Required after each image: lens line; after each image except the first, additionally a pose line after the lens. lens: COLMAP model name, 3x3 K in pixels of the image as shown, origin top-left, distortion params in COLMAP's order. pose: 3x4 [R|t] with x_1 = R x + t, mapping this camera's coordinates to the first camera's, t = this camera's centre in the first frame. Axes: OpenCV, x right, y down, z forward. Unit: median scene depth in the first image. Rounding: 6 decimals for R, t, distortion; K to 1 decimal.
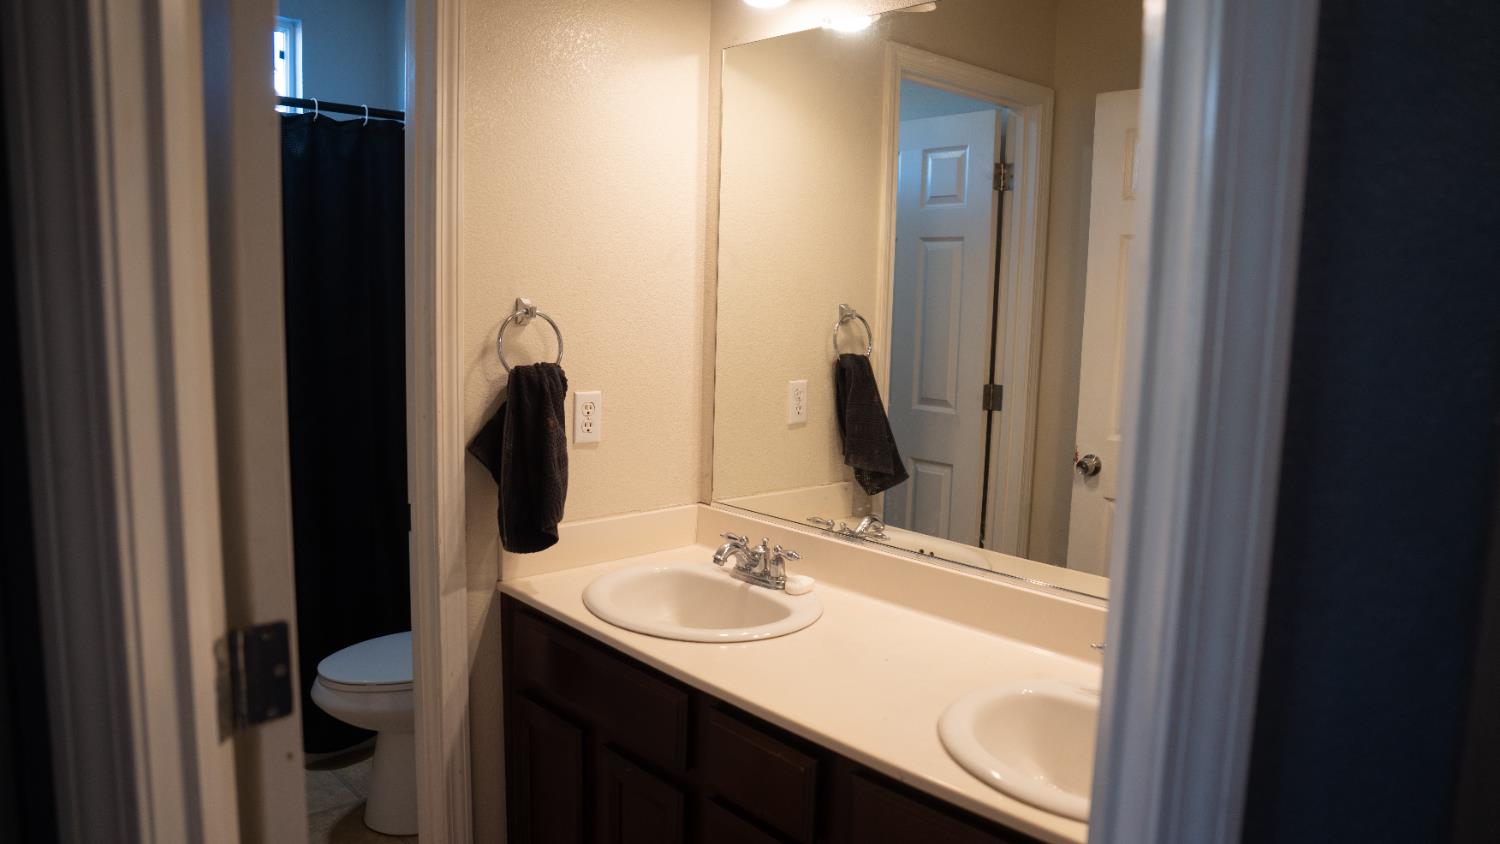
lens RADIAL K [[1039.5, 0, 749.2], [0, 1039.5, 437.9], [0, 0, 1]] dist [-0.124829, 0.112543]
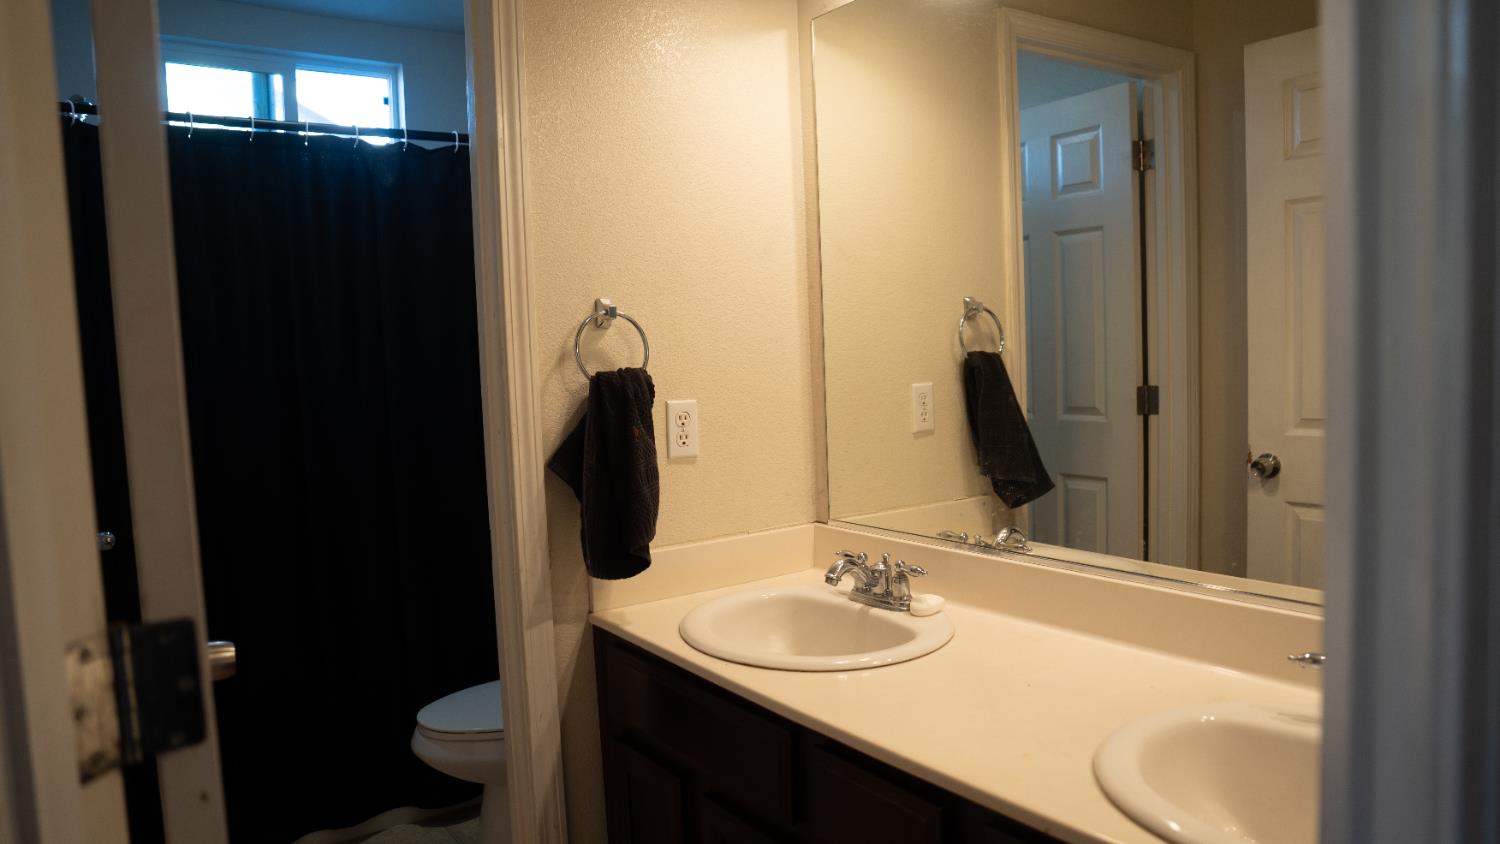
lens RADIAL K [[1039.5, 0, 749.2], [0, 1039.5, 437.9], [0, 0, 1]] dist [-0.124829, 0.112543]
pose [[0.987971, -0.054088, -0.144874, 0.032468], [0.046542, 0.997402, -0.054980, 0.040900], [0.147472, 0.047576, 0.987921, 0.115416]]
